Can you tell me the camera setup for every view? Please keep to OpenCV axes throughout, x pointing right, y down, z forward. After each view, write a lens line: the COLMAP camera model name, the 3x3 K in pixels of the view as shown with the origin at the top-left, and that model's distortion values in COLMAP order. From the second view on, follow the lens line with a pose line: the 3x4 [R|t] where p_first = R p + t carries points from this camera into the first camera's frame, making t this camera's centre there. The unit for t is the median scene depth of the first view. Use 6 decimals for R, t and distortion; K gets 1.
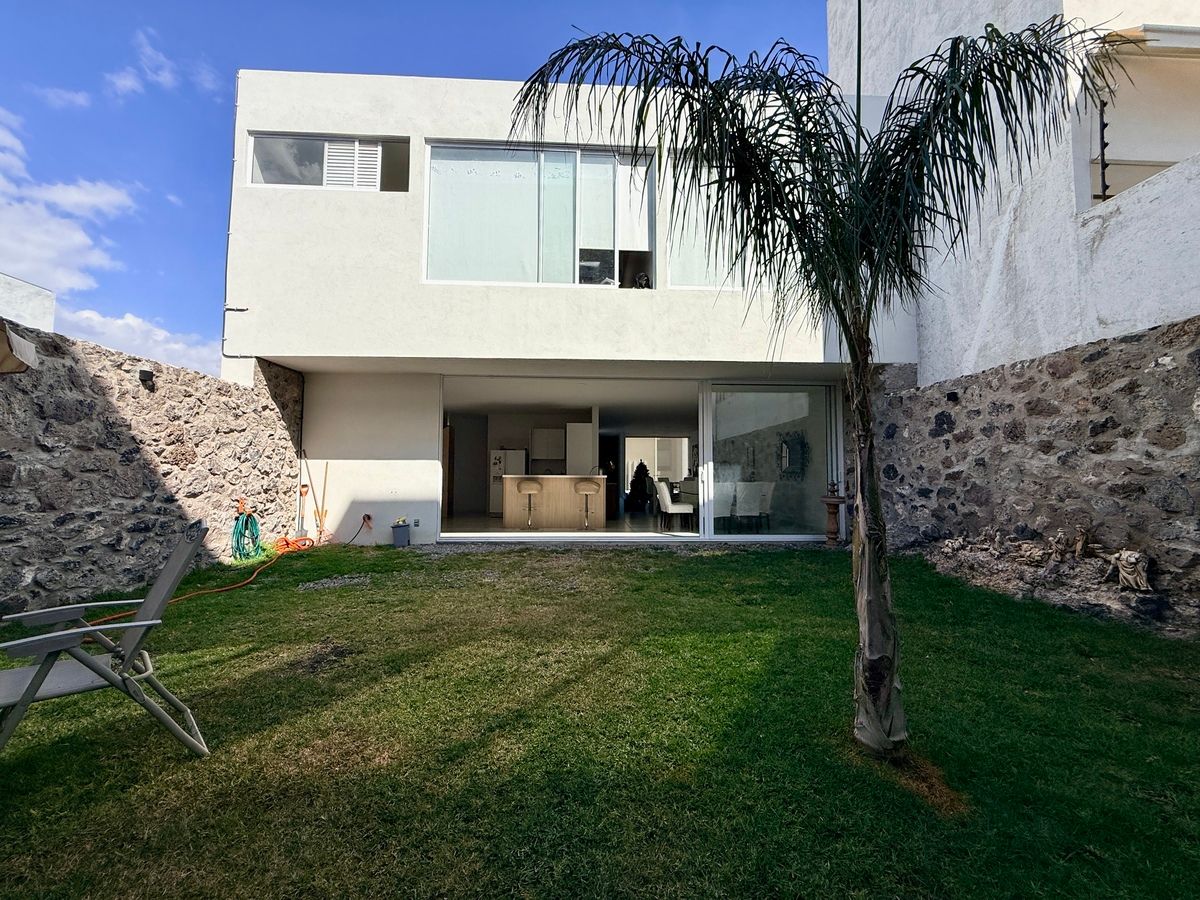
lens RADIAL K [[477.2, 0, 589.2], [0, 477.2, 454.1], [0, 0, 1]] dist [-0.011191, -0.001445]
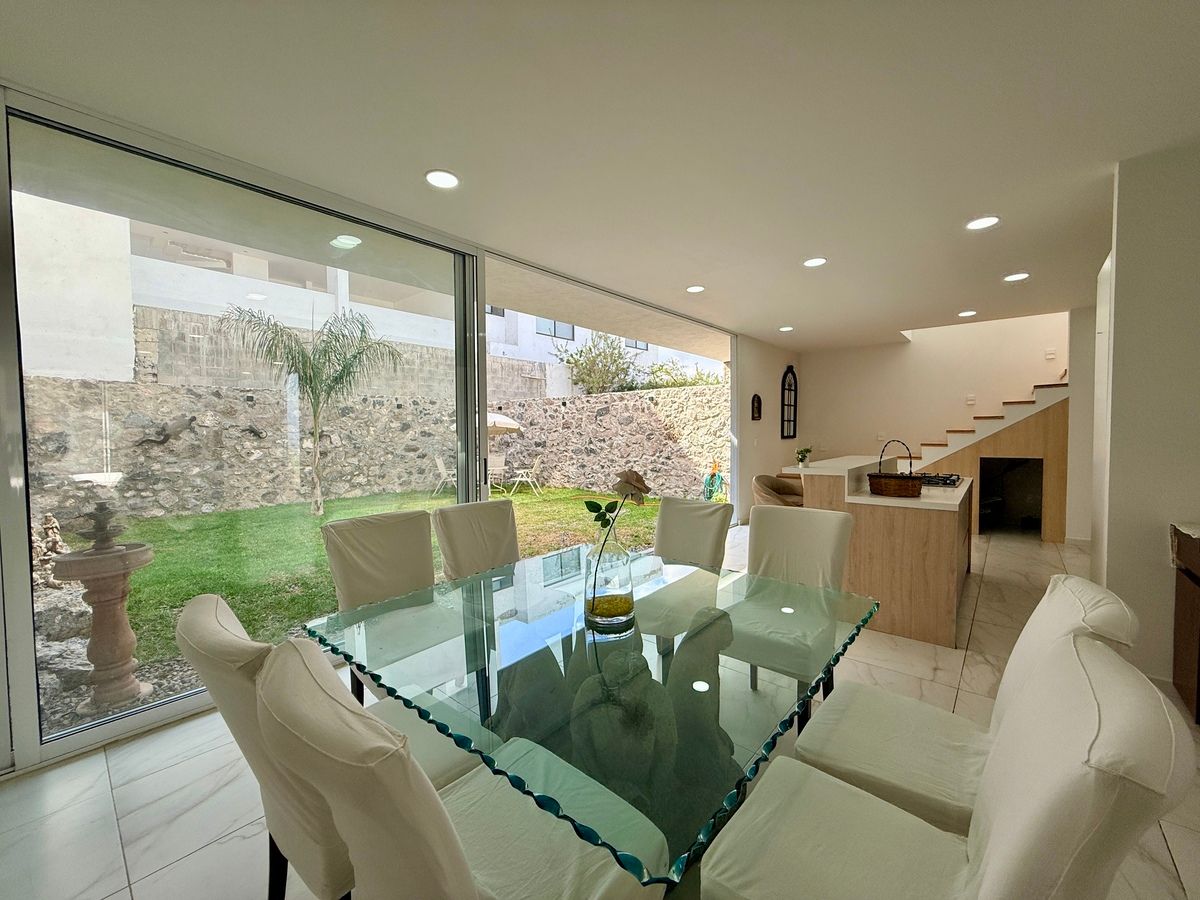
lens RADIAL K [[477.2, 0, 591.9], [0, 477.2, 453.3], [0, 0, 1]] dist [-0.011191, -0.001445]
pose [[-0.686757, 0.030338, -0.726254, 0.626879], [0.036748, 0.999300, 0.006994, 0.042113], [0.725958, -0.021886, -0.687391, 1.757004]]
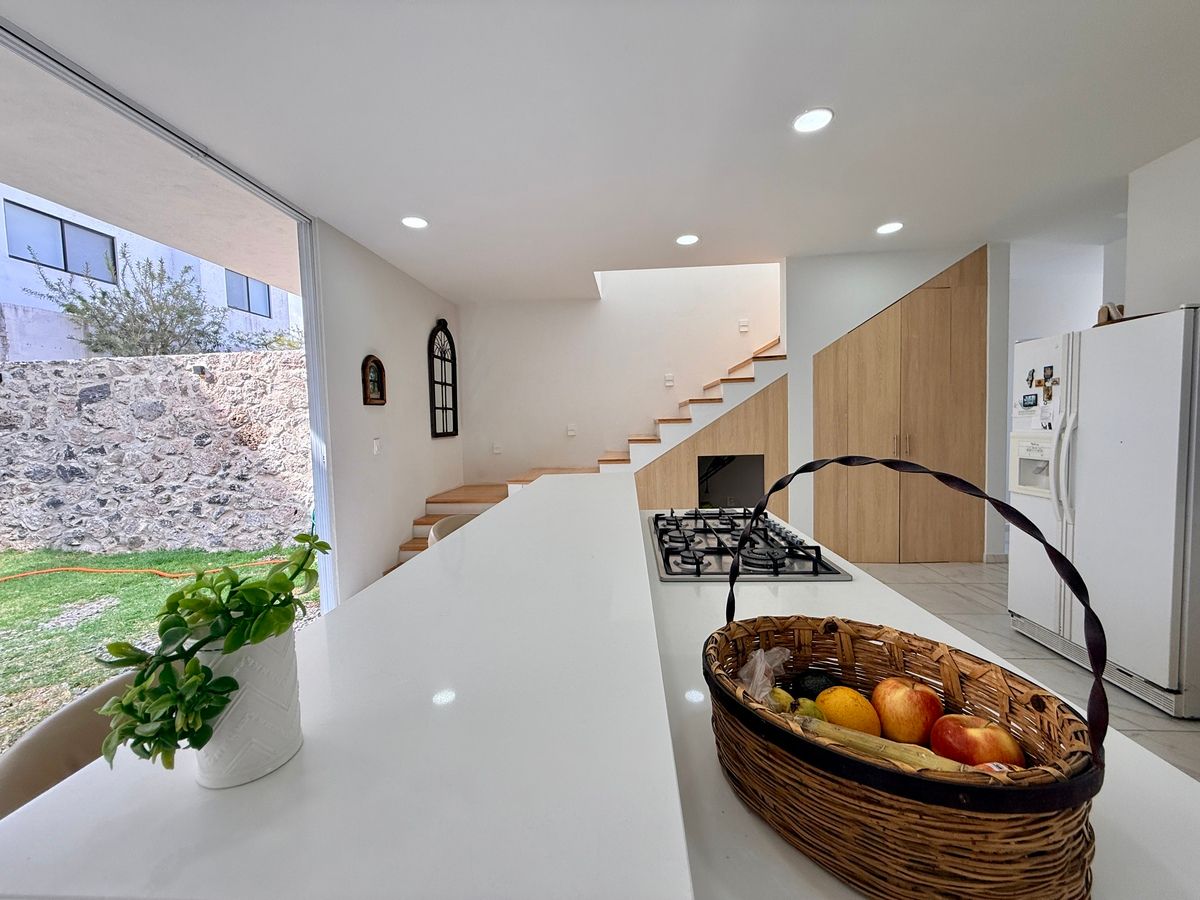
lens RADIAL K [[477.2, 0, 609.0], [0, 477.2, 446.6], [0, 0, 1]] dist [-0.011191, -0.001445]
pose [[-0.085738, 0.047118, -0.995203, 0.098741], [0.073199, 0.996479, 0.040872, 0.034651], [0.993625, -0.069344, -0.088885, 1.602613]]
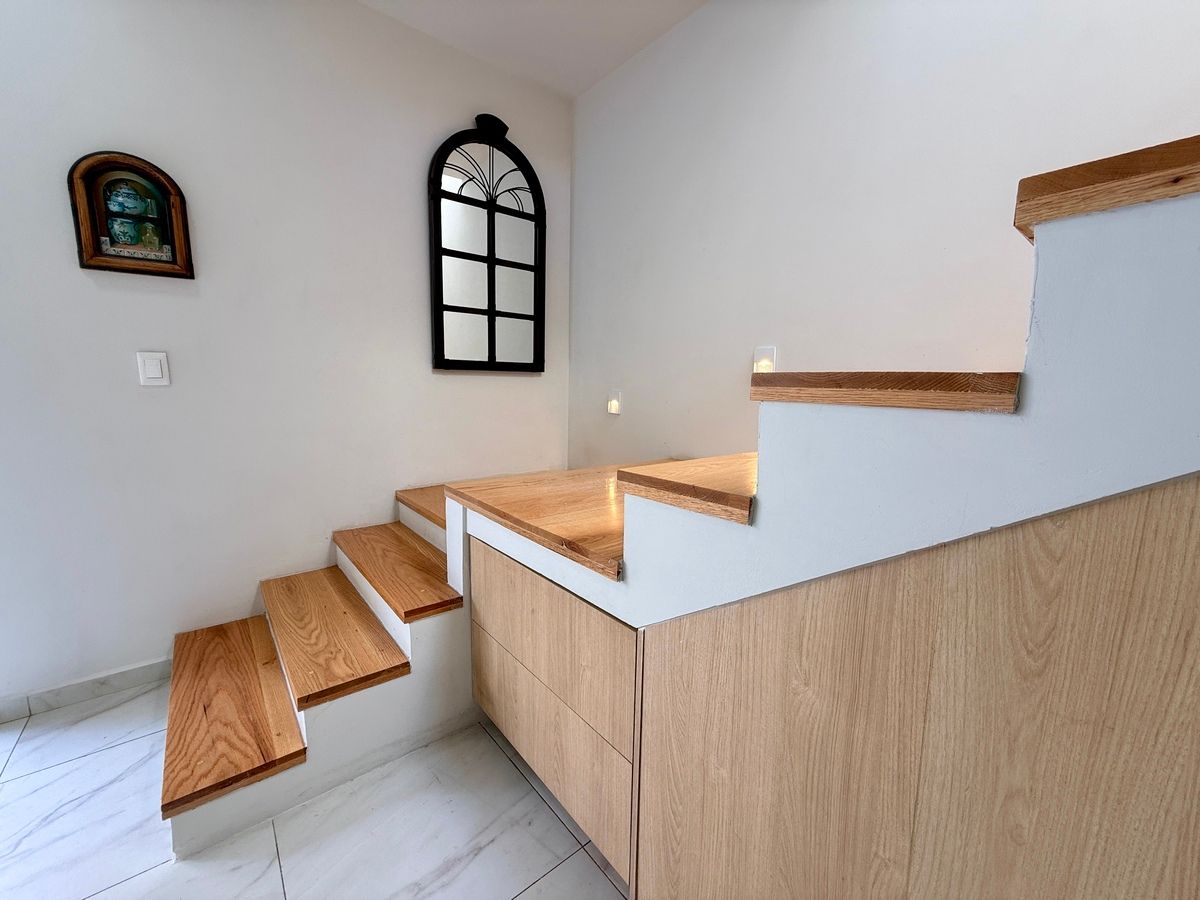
lens RADIAL K [[477.2, 0, 604.0], [0, 477.2, 456.7], [0, 0, 1]] dist [-0.011191, -0.001445]
pose [[-0.787925, 0.068727, -0.611924, -0.506695], [0.011592, 0.995231, 0.096851, 0.064421], [0.615663, 0.069218, -0.784964, 1.632040]]
